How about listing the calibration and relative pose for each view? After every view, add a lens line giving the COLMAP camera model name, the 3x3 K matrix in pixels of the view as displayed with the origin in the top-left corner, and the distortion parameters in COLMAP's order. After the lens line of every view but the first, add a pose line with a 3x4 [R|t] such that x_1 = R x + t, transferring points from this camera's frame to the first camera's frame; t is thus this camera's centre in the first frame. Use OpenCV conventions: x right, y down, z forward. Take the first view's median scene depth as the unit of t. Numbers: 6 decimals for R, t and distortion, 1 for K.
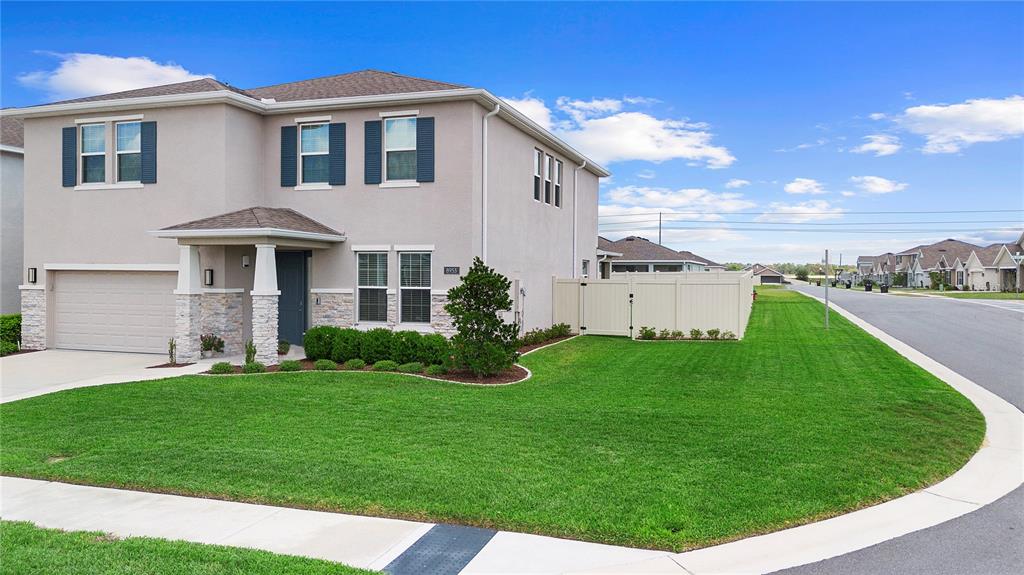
lens RADIAL K [[736.3, 0, 512.0], [0, 736.3, 287.5], [0, 0, 1]] dist [0.002727, 0.000835]
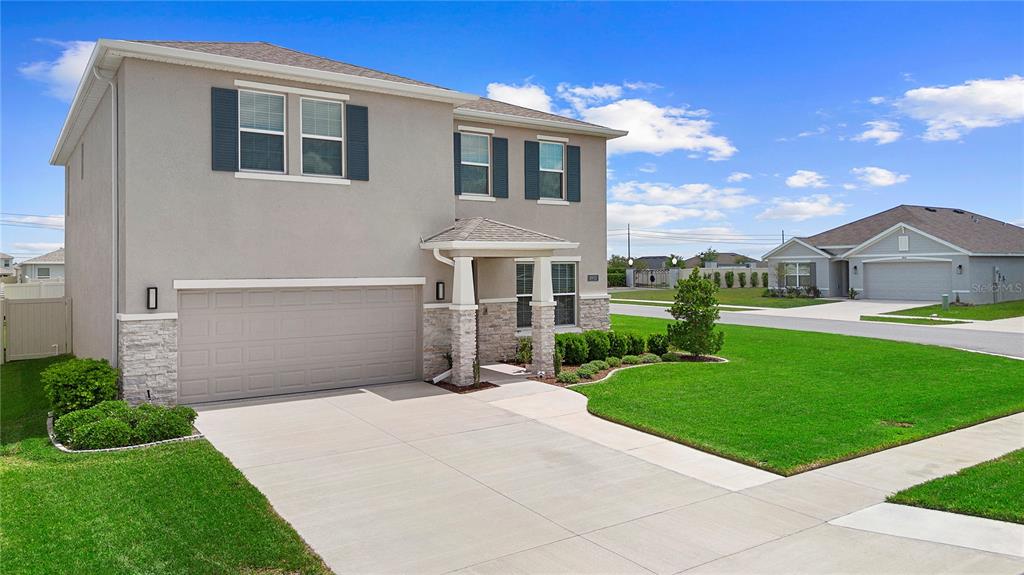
lens RADIAL K [[736.3, 0, 512.0], [0, 736.3, 287.5], [0, 0, 1]] dist [0.002727, 0.000835]
pose [[0.600302, -0.031403, 0.799156, -1.057976], [0.028953, 0.999427, 0.017525, -0.031121], [-0.799249, 0.012618, 0.600868, 0.369525]]
